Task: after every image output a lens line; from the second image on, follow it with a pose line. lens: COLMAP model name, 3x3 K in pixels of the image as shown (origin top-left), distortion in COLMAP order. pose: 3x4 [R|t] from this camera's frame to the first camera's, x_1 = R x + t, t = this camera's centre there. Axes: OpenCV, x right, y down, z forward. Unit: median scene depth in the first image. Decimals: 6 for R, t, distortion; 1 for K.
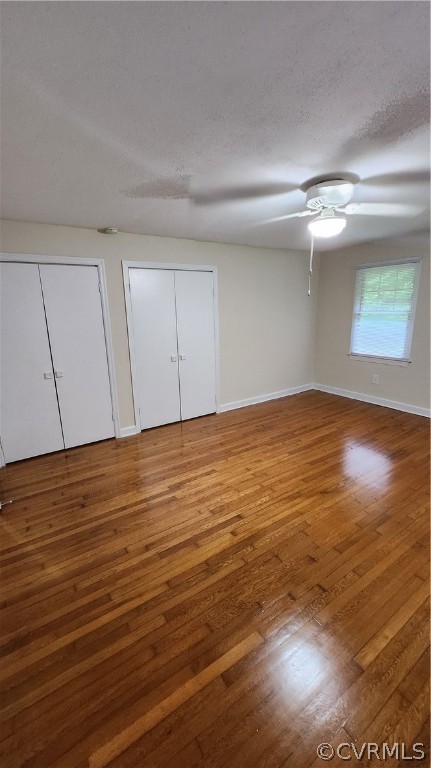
lens RADIAL K [[304.2, 0, 207.8], [0, 304.2, 377.3], [0, 0, 1]] dist [0.002166, 0.000335]
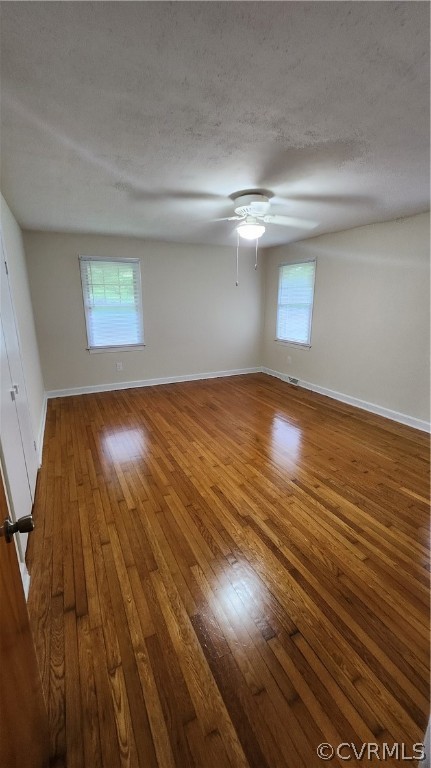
lens RADIAL K [[304.2, 0, 207.8], [0, 304.2, 377.3], [0, 0, 1]] dist [0.002166, 0.000335]
pose [[0.130661, -0.225692, 0.965397, -0.786587], [0.219518, 0.956161, 0.193823, -0.167258], [-0.966819, 0.186597, 0.174476, 0.866927]]
